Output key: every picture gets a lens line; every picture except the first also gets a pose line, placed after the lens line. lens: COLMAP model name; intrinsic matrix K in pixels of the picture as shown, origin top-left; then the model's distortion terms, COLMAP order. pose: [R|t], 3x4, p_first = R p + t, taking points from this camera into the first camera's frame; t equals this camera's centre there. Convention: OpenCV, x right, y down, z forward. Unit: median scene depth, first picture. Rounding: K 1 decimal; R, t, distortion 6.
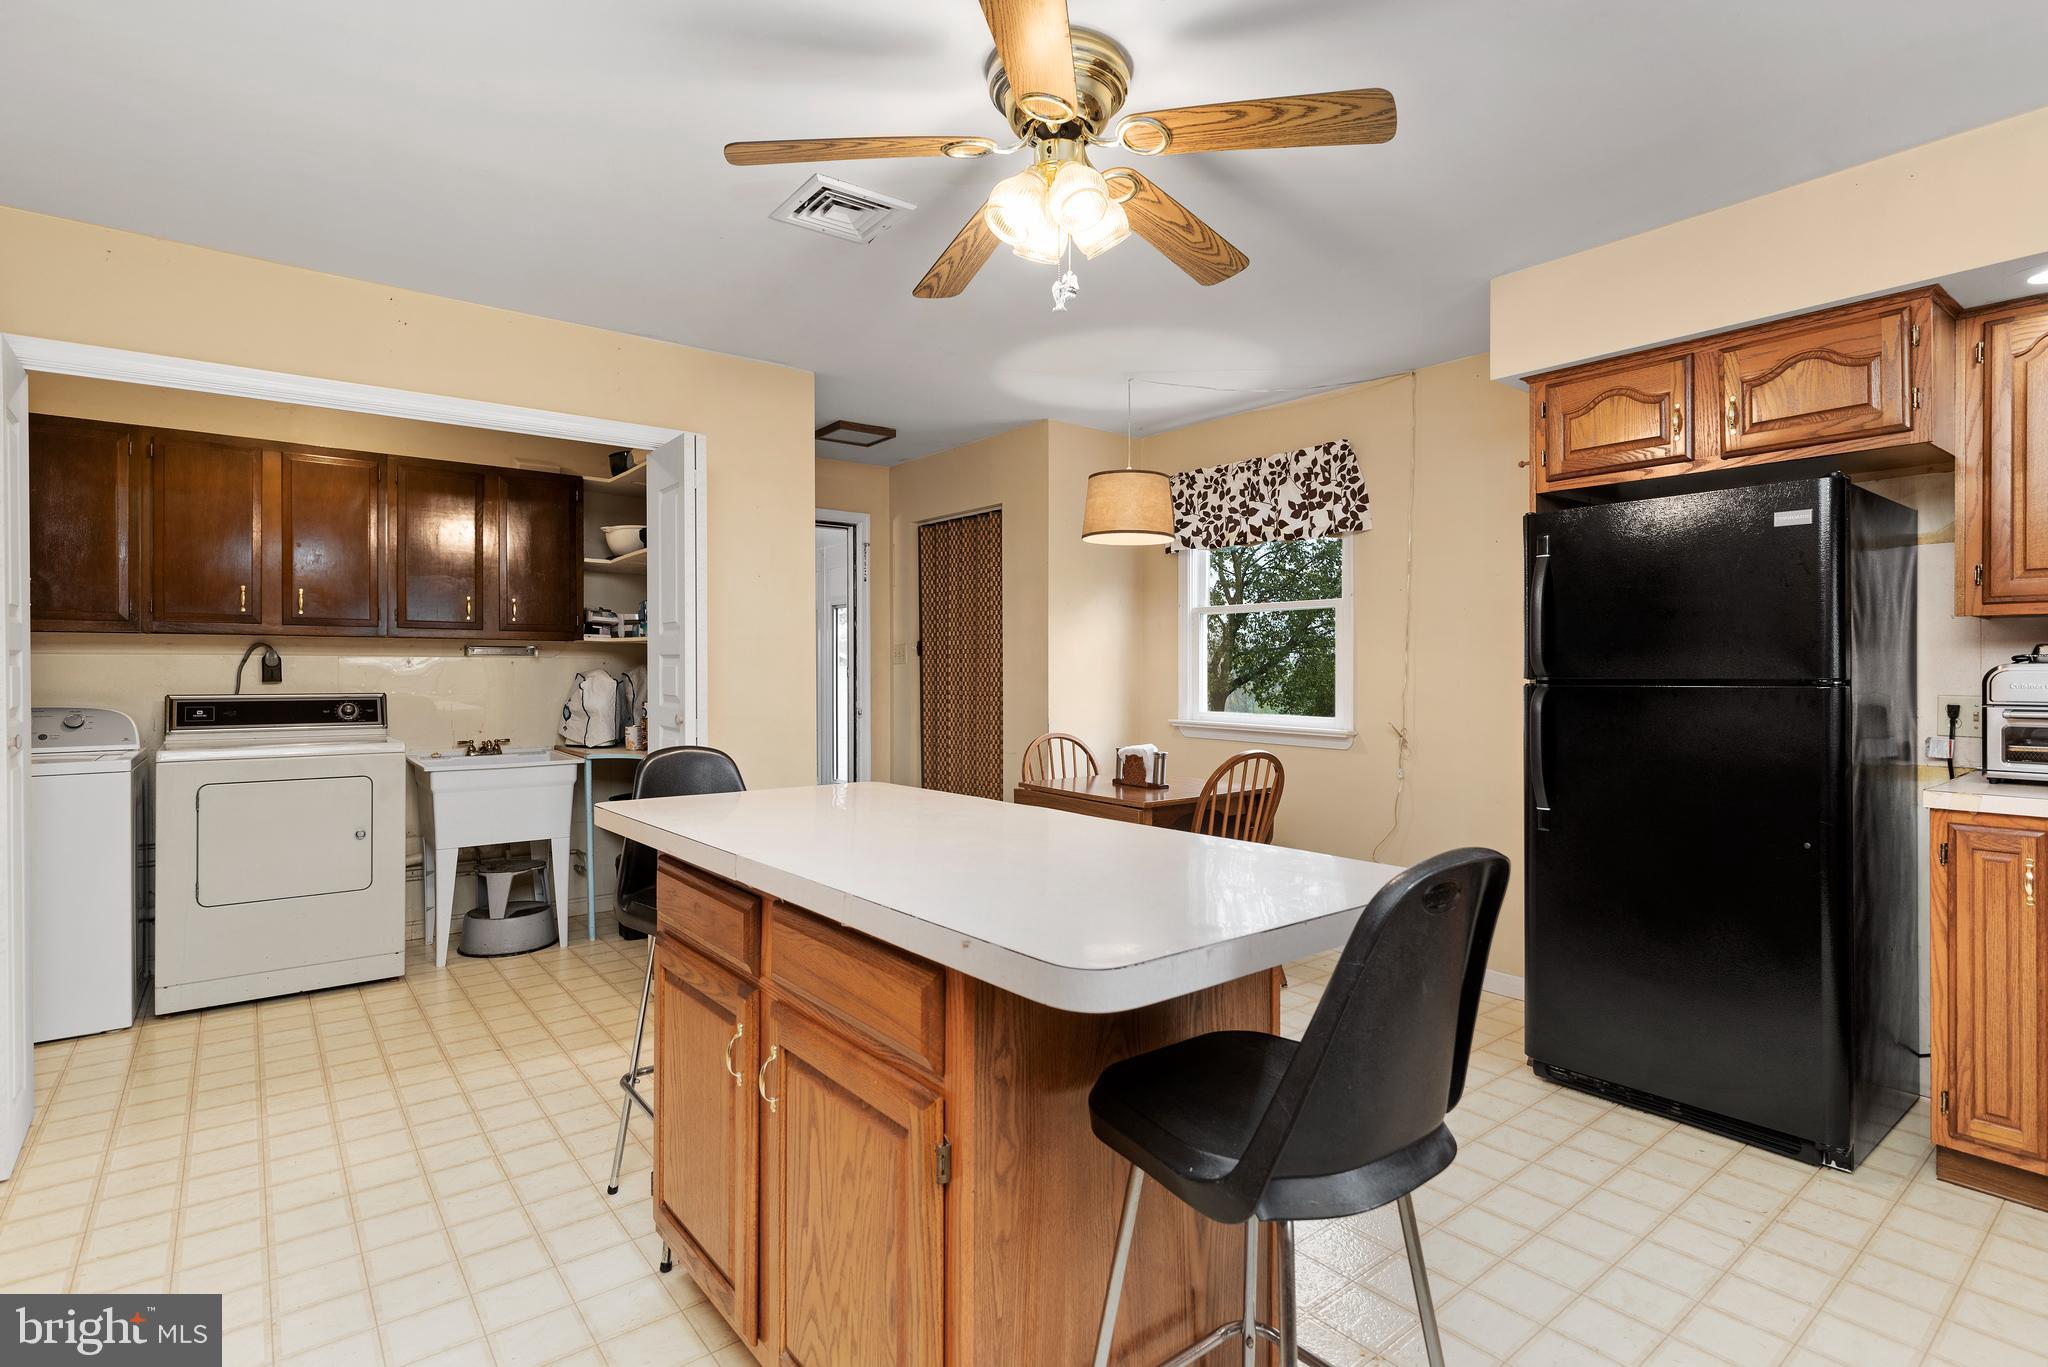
lens RADIAL K [[1007.5, 0, 1053.9], [0, 1007.5, 670.6], [0, 0, 1]] dist [0.000876, -0.000784]
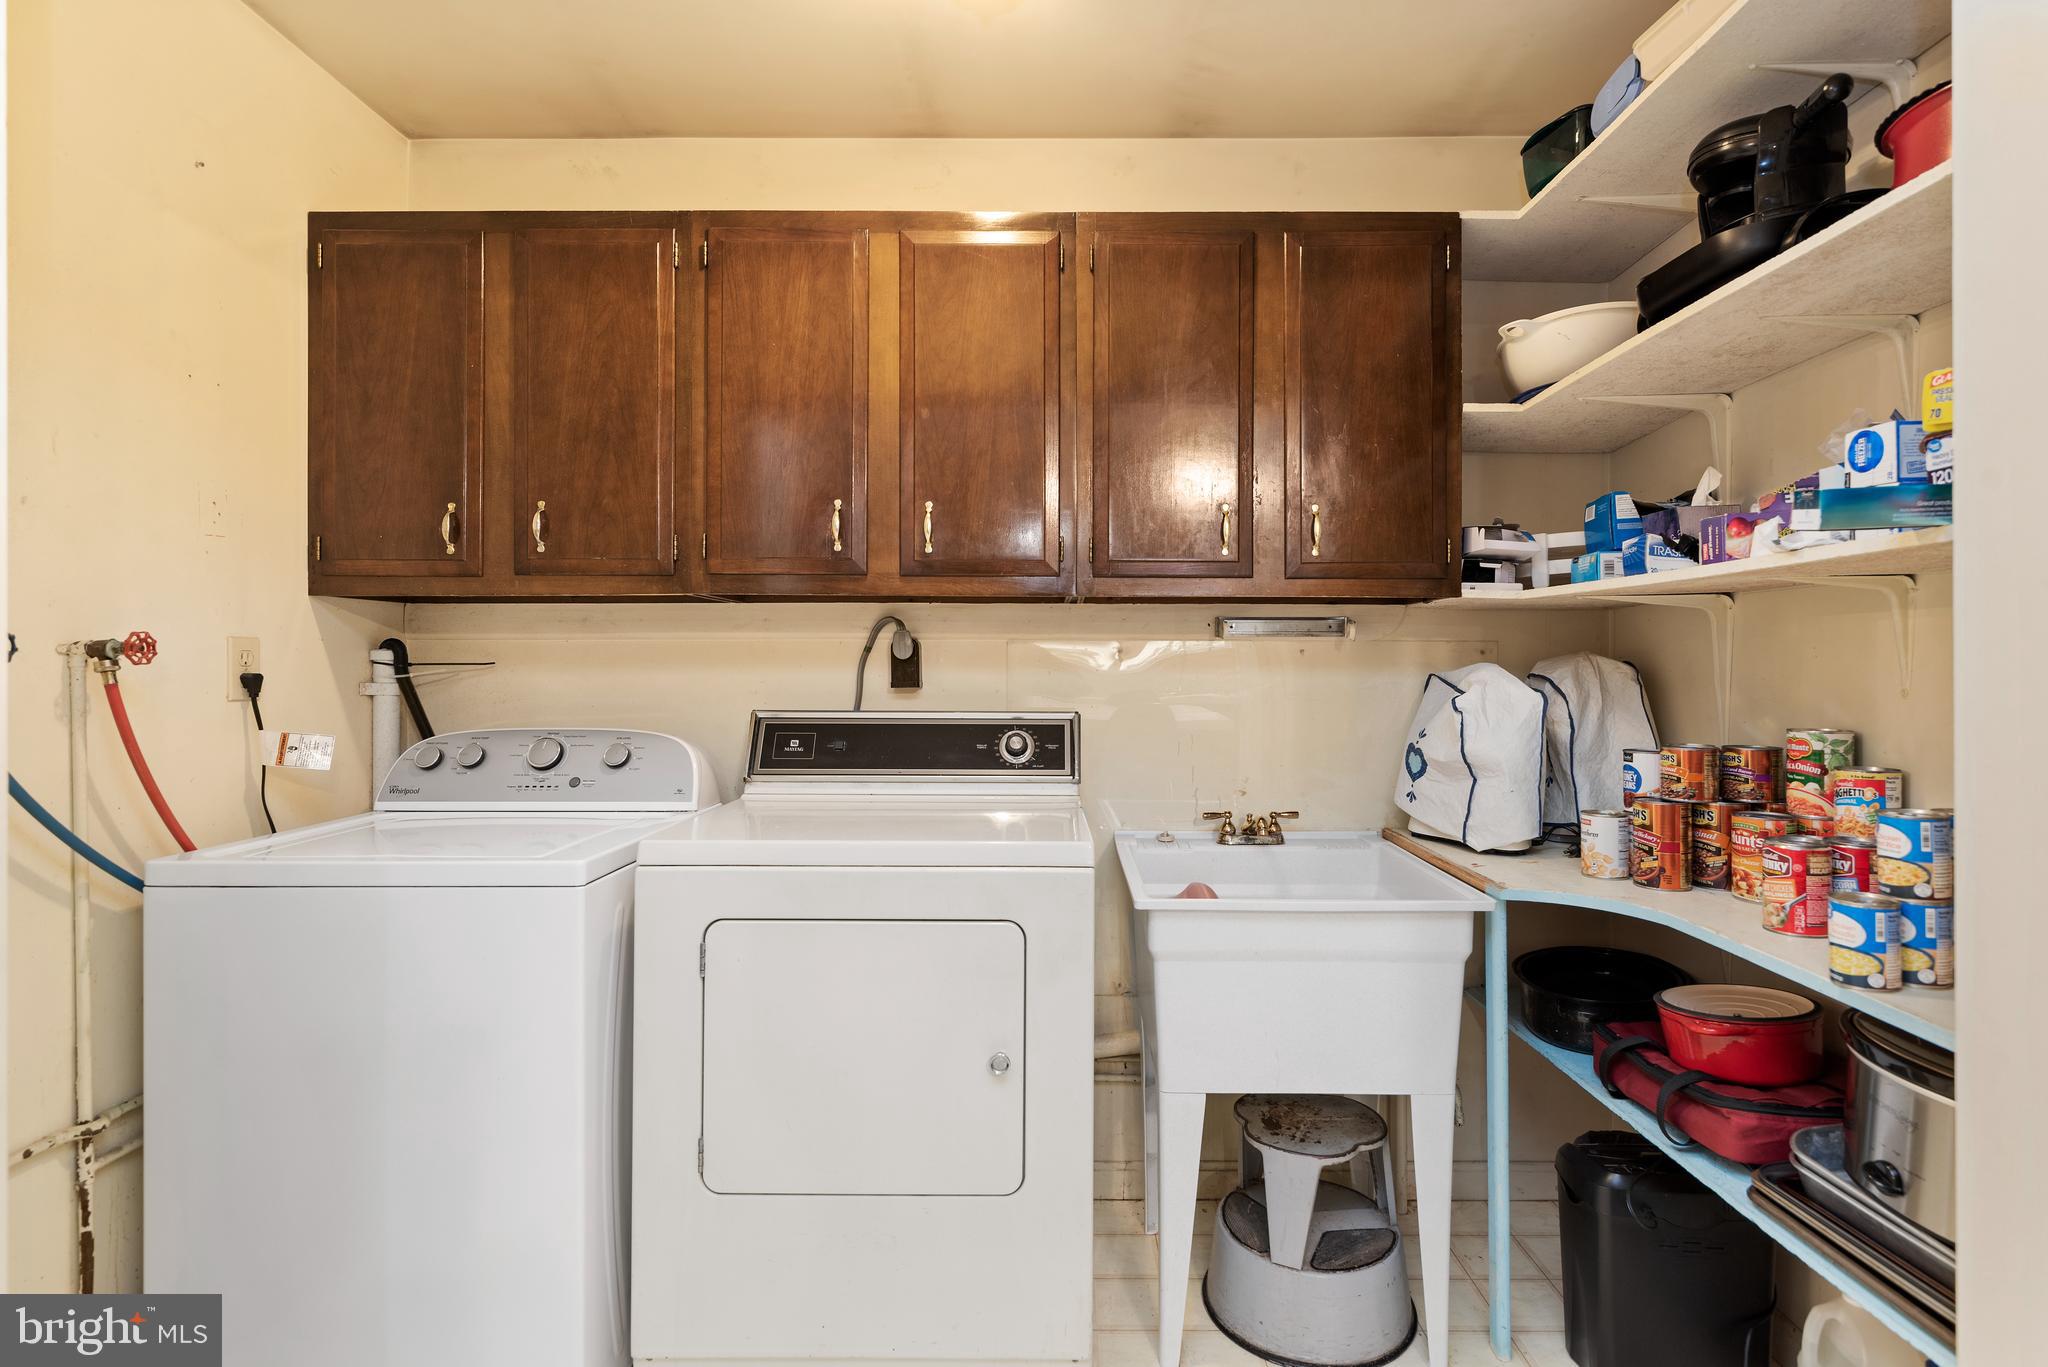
lens RADIAL K [[1007.5, 0, 1030.1], [0, 1007.5, 679.2], [0, 0, 1]] dist [0.000876, -0.000784]
pose [[0.767225, 0.001853, -0.641376, -0.207653], [-0.001282, 0.999998, 0.001356, 0.002893], [0.641377, -0.000219, 0.767226, 0.346073]]
